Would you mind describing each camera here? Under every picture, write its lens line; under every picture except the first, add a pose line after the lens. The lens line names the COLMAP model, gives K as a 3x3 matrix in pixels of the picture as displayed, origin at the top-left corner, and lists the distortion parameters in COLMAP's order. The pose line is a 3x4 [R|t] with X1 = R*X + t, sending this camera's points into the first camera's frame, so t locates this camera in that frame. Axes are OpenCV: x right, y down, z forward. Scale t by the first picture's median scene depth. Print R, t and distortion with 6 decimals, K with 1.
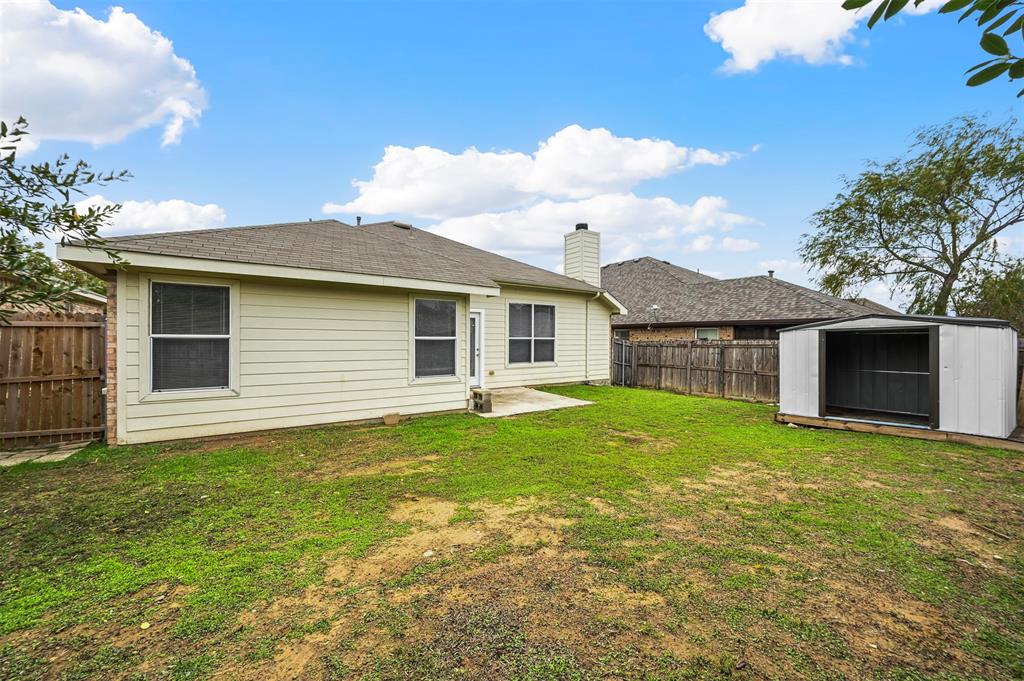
lens RADIAL K [[402.0, 0, 516.0], [0, 402.0, 339.0], [0, 0, 1]] dist [-0.003129, 0.000686]
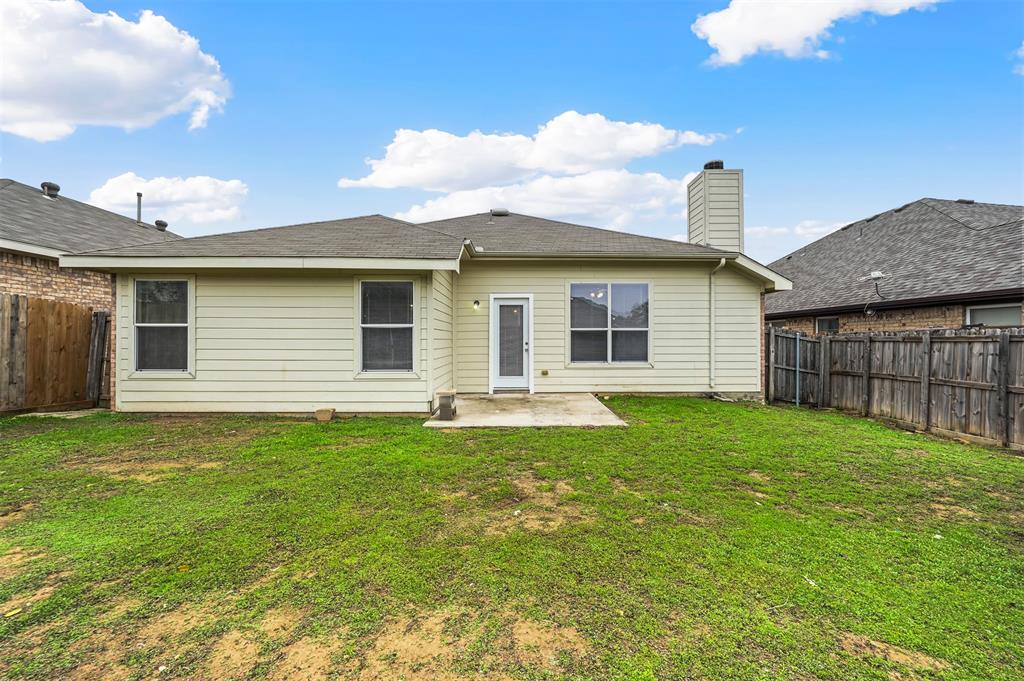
lens RADIAL K [[402.0, 0, 516.0], [0, 402.0, 339.0], [0, 0, 1]] dist [-0.003129, 0.000686]
pose [[0.821690, -0.004079, -0.569920, 0.336906], [0.002059, 0.999989, -0.004189, 0.019860], [0.569931, 0.002268, 0.821690, 0.303786]]
